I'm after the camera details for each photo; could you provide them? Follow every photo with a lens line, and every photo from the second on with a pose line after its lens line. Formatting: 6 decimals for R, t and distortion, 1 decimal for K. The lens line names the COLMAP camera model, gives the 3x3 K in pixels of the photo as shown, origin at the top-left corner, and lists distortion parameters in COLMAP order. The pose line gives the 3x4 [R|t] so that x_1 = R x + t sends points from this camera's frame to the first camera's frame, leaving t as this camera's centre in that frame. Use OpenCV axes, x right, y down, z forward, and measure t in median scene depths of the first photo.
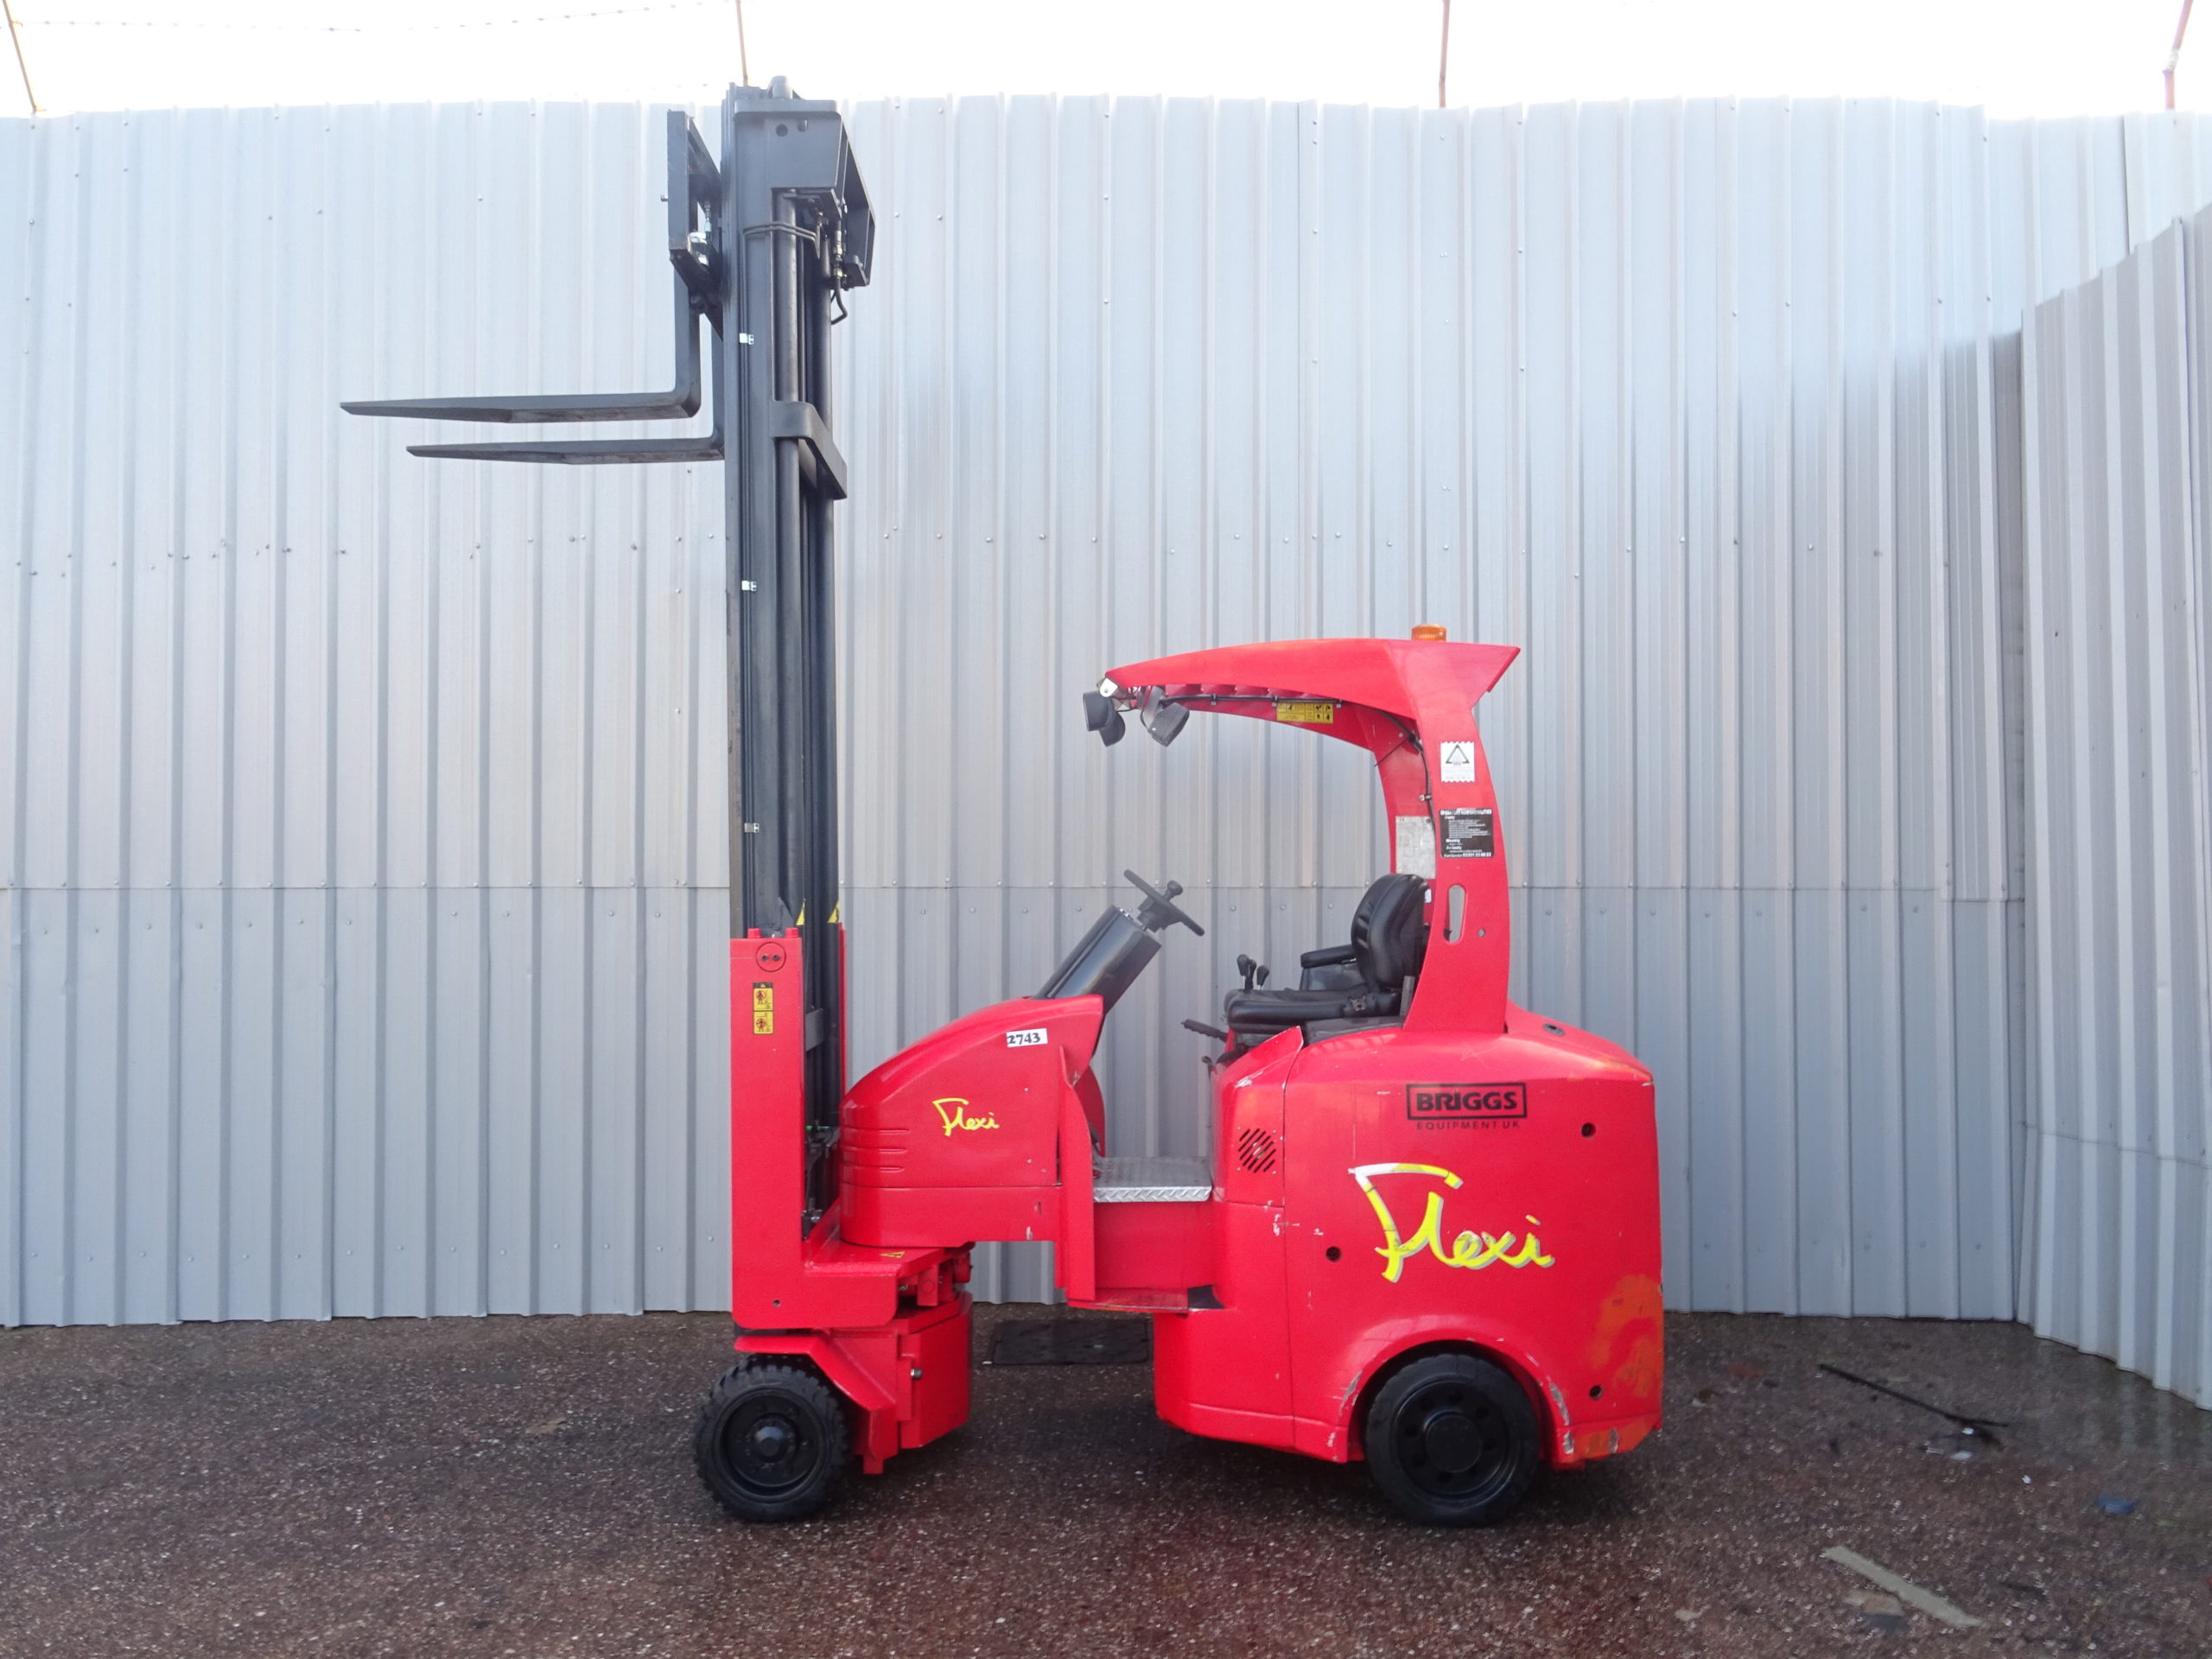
lens RADIAL K [[1697.9, 0, 1106.0], [0, 1697.9, 829.5], [0, 0, 1]] dist [0.003528, -0.000919]
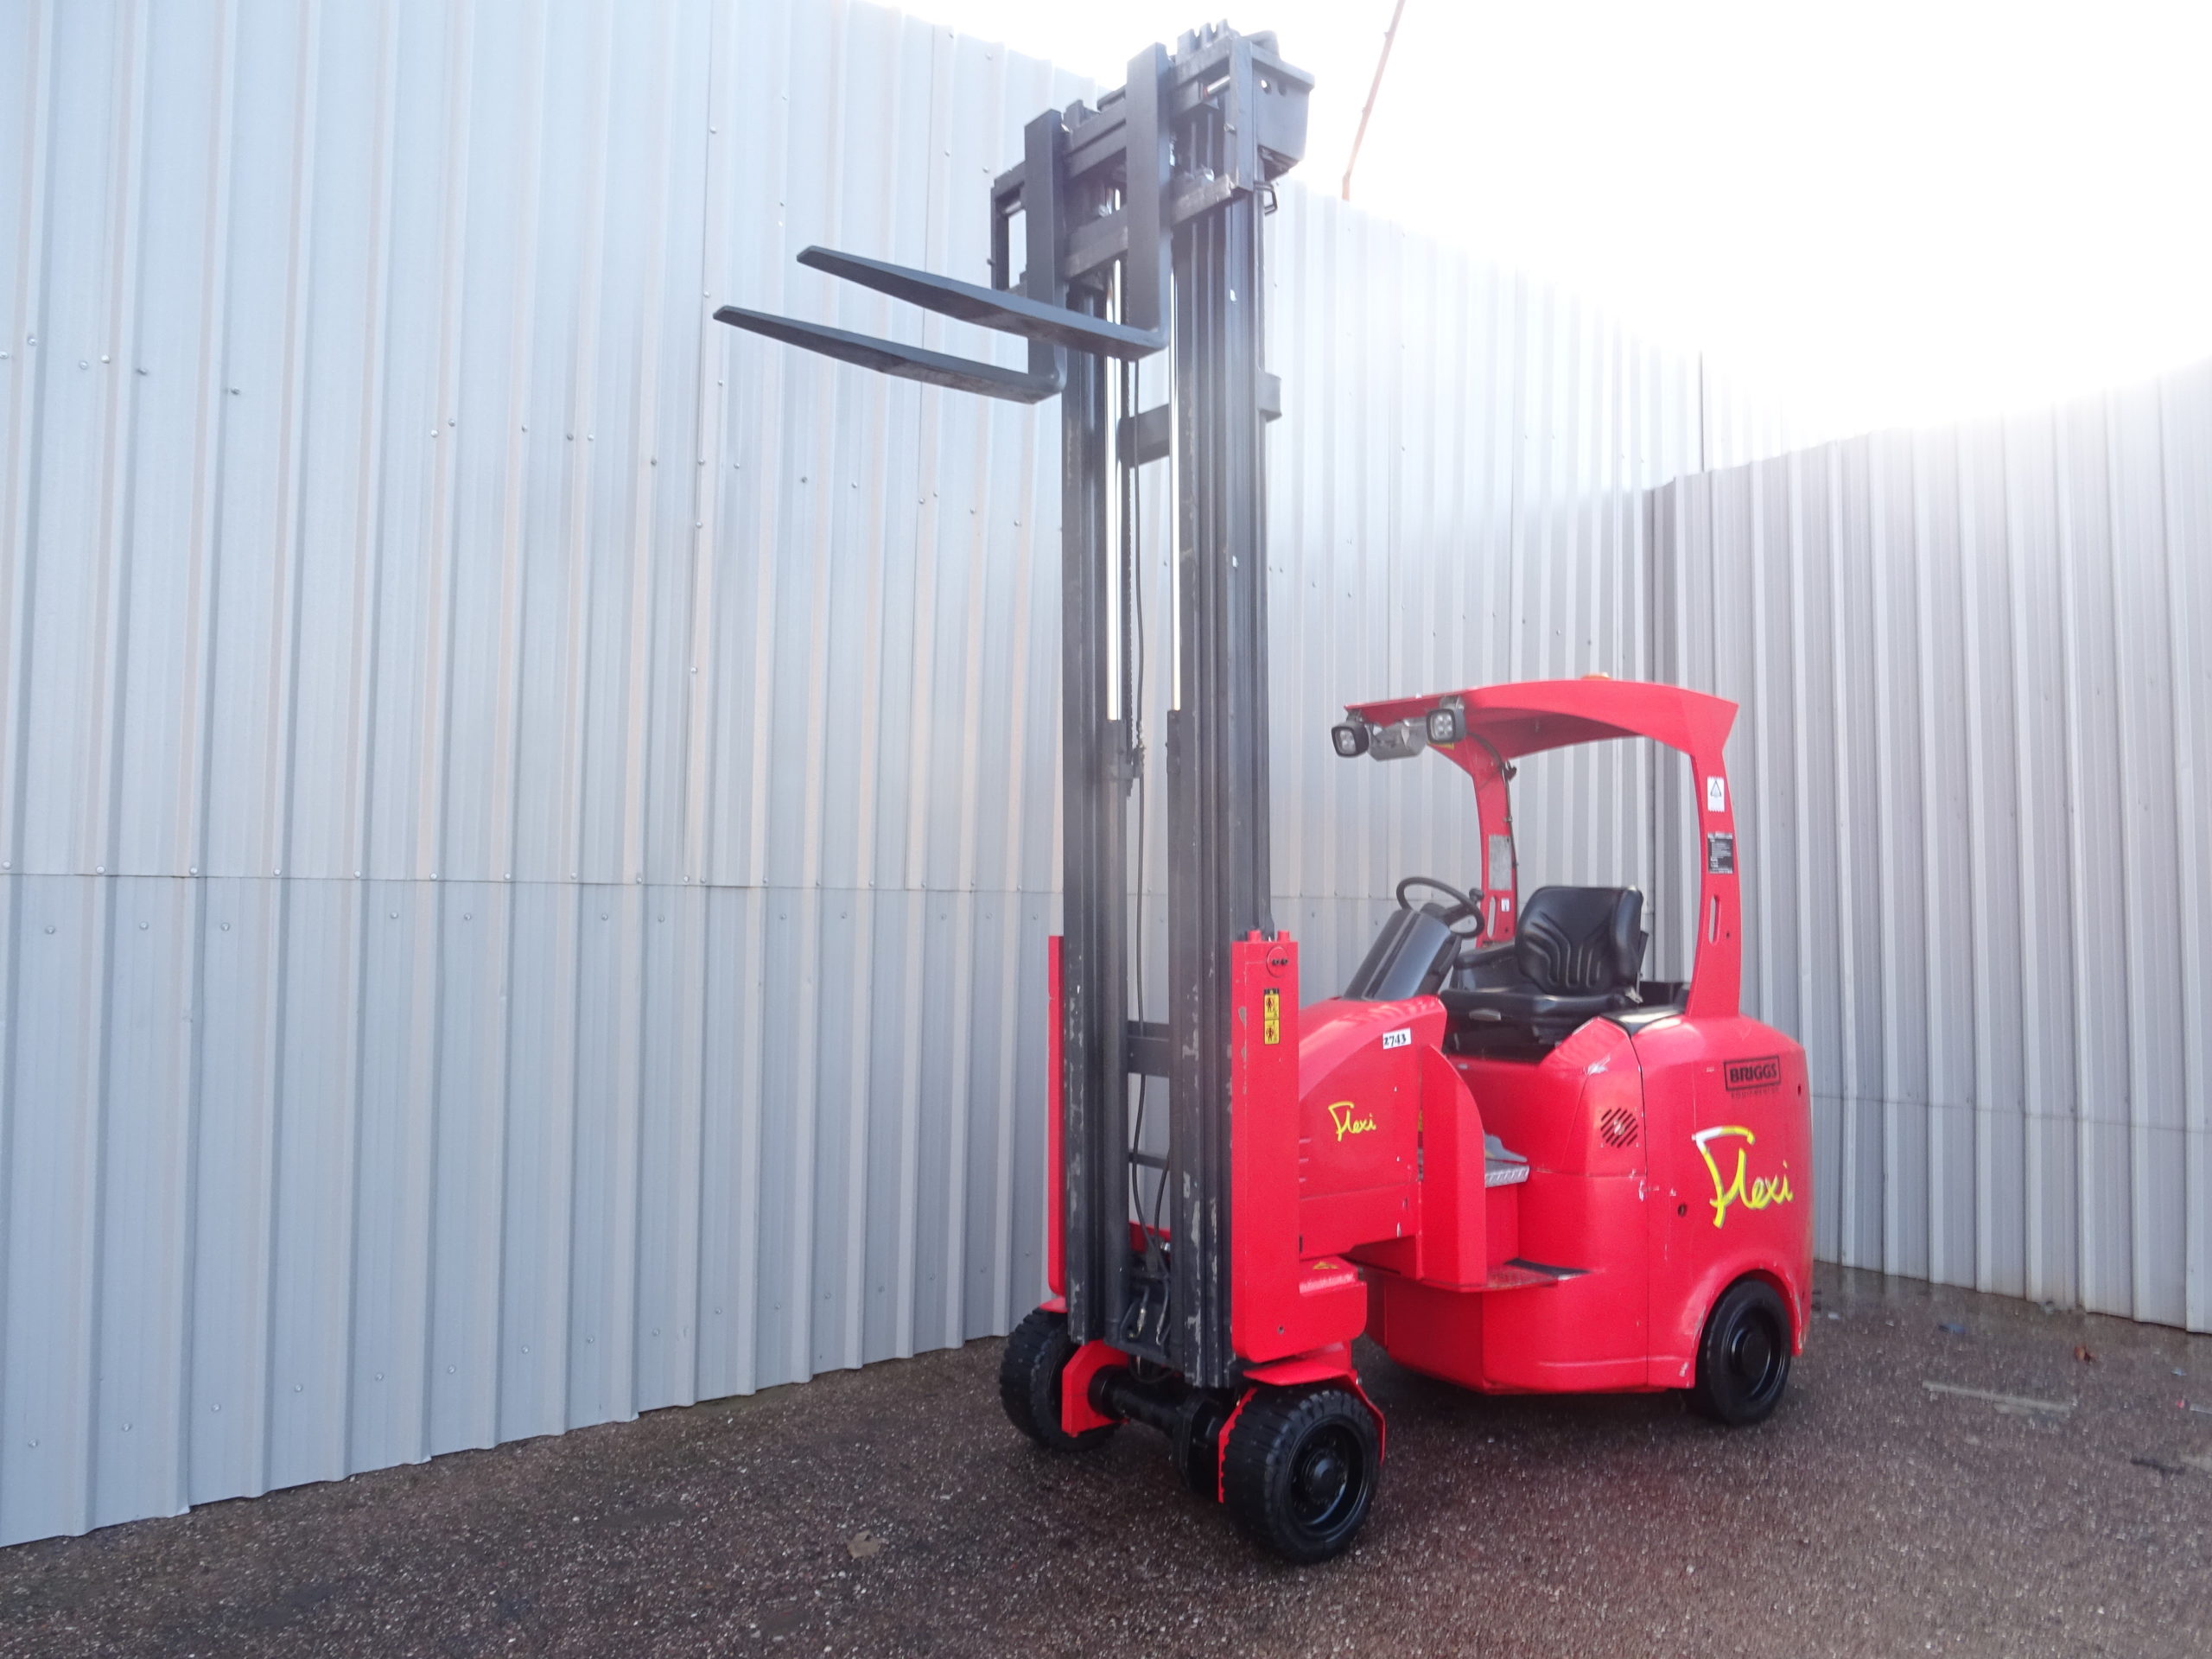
lens RADIAL K [[1686.0, 0, 1106.0], [0, 1686.0, 829.5], [0, 0, 1]] dist [-0.001765, 0.003279]
pose [[0.762967, 0.040950, 0.645139, -0.900104], [-0.033564, 0.999155, -0.023726, 0.028571], [-0.645566, -0.003551, 0.763696, 0.360617]]
